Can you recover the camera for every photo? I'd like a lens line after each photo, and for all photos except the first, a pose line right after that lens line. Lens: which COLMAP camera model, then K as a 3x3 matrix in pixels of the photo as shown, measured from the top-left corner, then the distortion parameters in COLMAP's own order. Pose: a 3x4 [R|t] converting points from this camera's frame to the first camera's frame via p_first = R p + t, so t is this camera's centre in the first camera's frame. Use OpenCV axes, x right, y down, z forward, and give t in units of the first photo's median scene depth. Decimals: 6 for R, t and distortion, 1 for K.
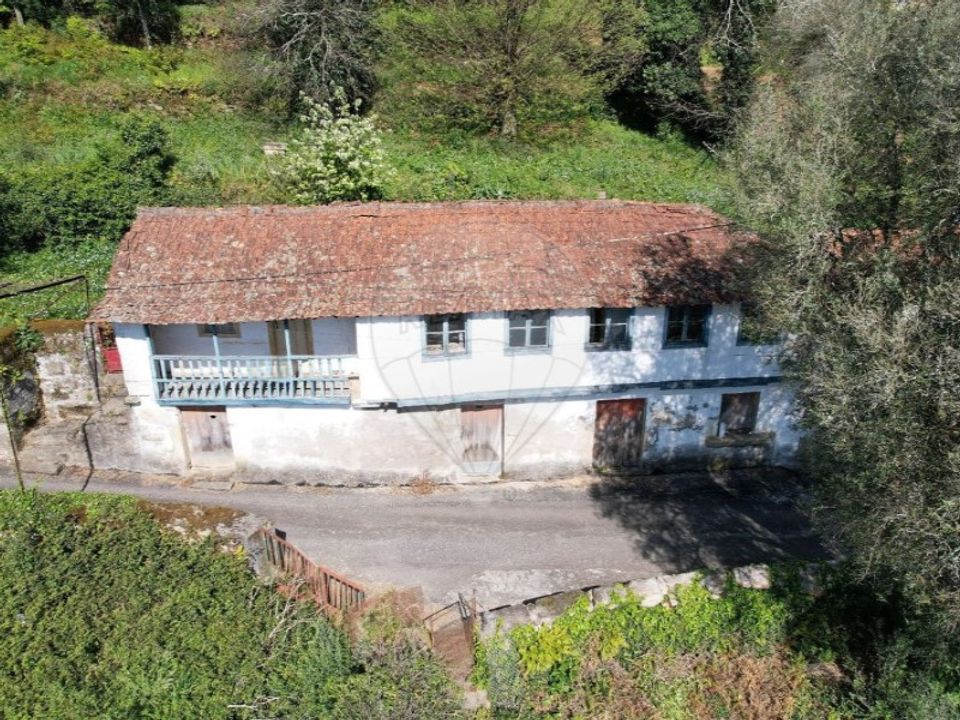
lens RADIAL K [[677.6, 0, 483.5], [0, 677.6, 364.2], [0, 0, 1]] dist [-0.071374, 0.058663]
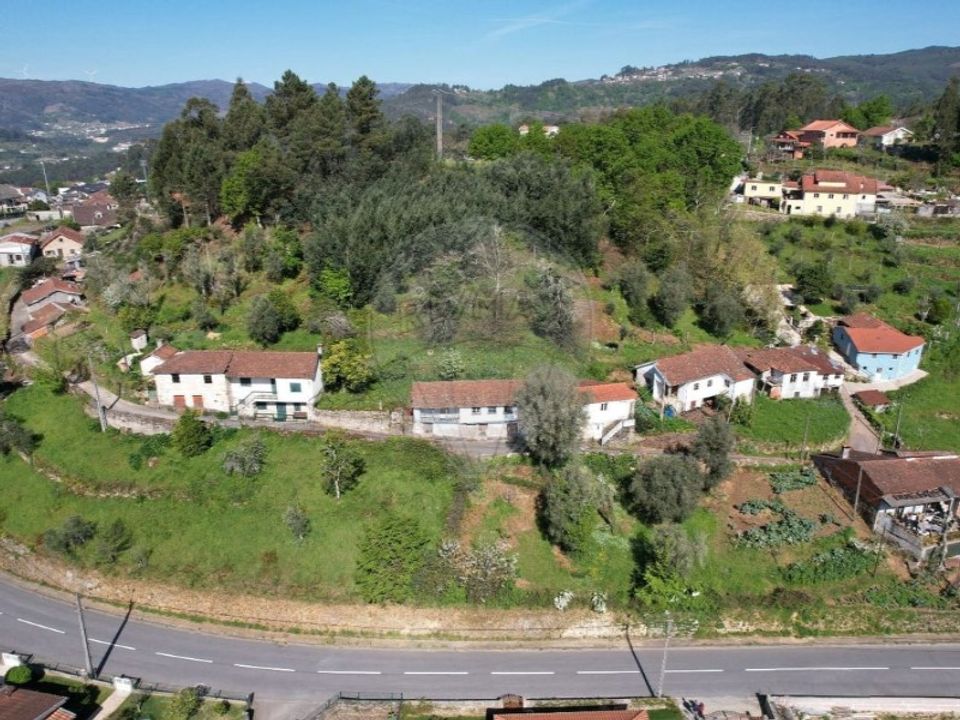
lens RADIAL K [[677.6, 0, 483.5], [0, 677.6, 364.2], [0, 0, 1]] dist [-0.071374, 0.058663]
pose [[0.998545, 0.016275, -0.051418, 0.240556], [-0.018096, 0.999218, -0.035148, -0.198683], [0.050806, 0.036027, 0.998059, -3.864913]]
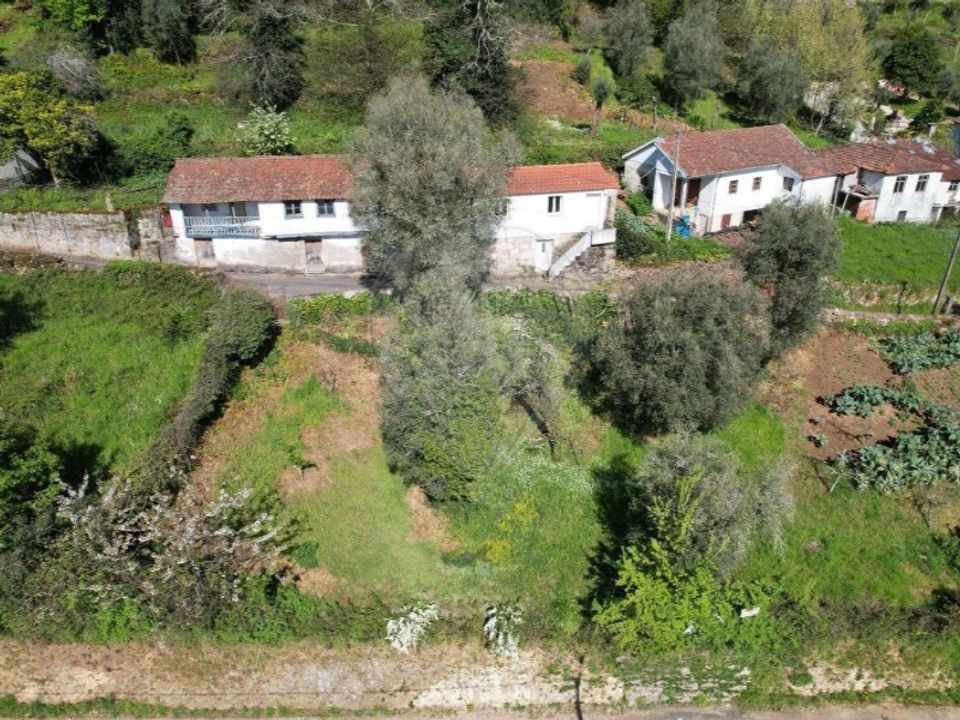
lens RADIAL K [[677.6, 0, 483.5], [0, 677.6, 364.2], [0, 0, 1]] dist [-0.071374, 0.058663]
pose [[0.998618, 0.020395, -0.048445, 0.734759], [-0.015719, 0.995351, 0.095022, 0.265598], [0.050158, -0.094129, 0.994296, -1.437166]]
